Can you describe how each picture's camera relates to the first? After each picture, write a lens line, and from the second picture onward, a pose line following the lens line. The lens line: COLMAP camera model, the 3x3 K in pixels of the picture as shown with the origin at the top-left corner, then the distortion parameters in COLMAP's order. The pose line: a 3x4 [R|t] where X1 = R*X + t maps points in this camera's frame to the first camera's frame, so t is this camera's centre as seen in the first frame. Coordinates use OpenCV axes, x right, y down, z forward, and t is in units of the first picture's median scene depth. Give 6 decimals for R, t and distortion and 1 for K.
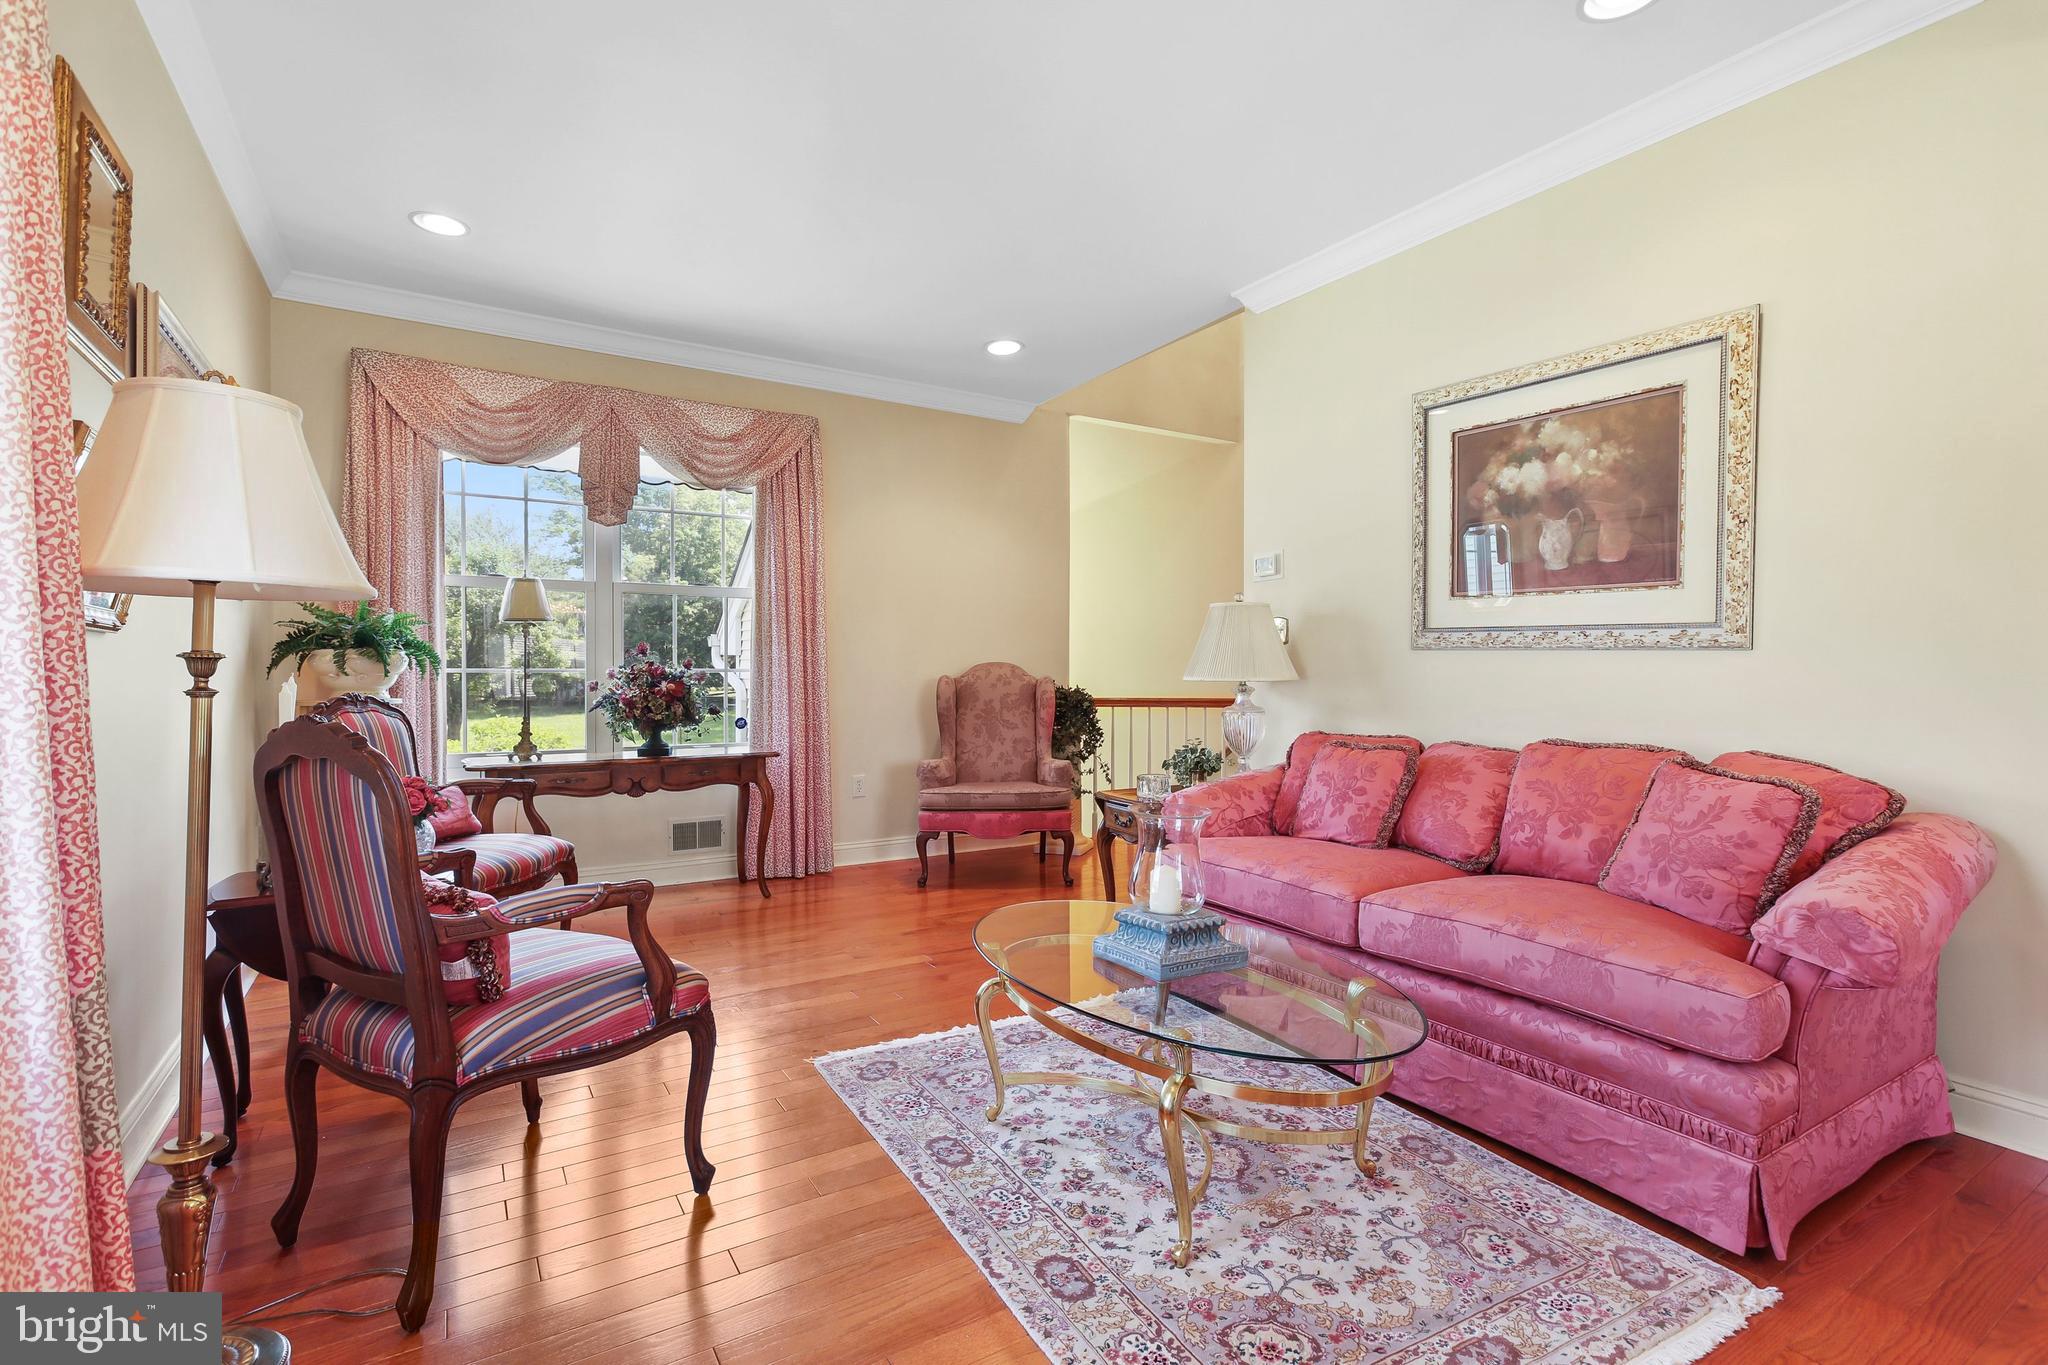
lens RADIAL K [[952.1, 0, 1024.0], [0, 952.1, 682.5], [0, 0, 1]] dist [0.000236, 0.000077]
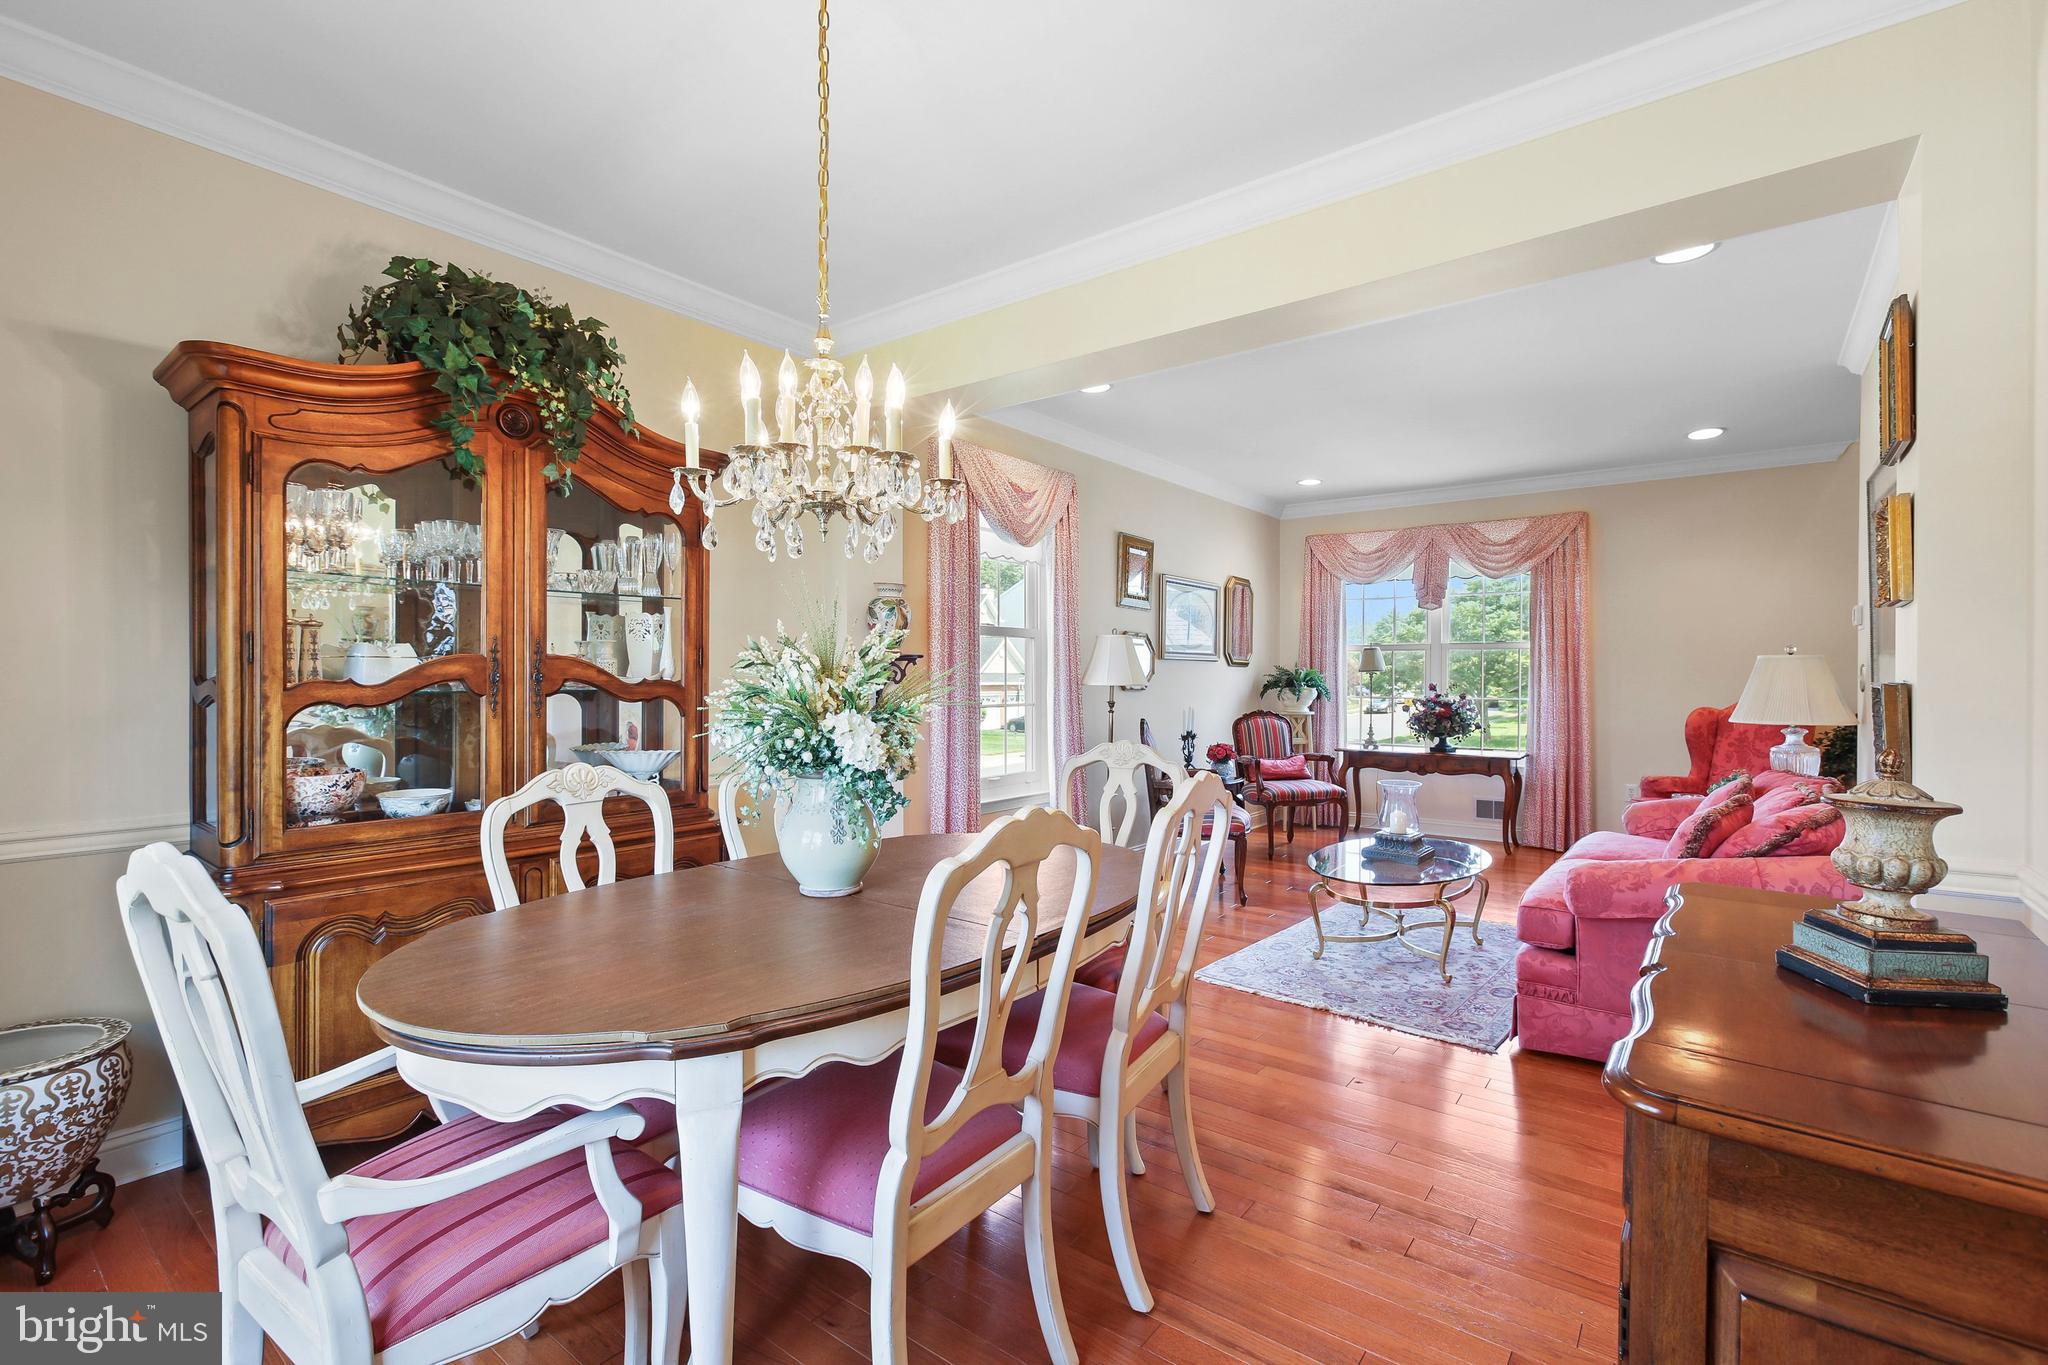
lens RADIAL K [[917.7, 0, 1024.0], [0, 917.7, 682.5], [0, 0, 1]] dist [0.002132, 0.000481]
pose [[0.345385, 0.006443, -0.938439, 0.817564], [-0.012483, 0.999920, 0.002271, -0.035797], [0.938378, 0.010930, 0.345437, -0.202979]]
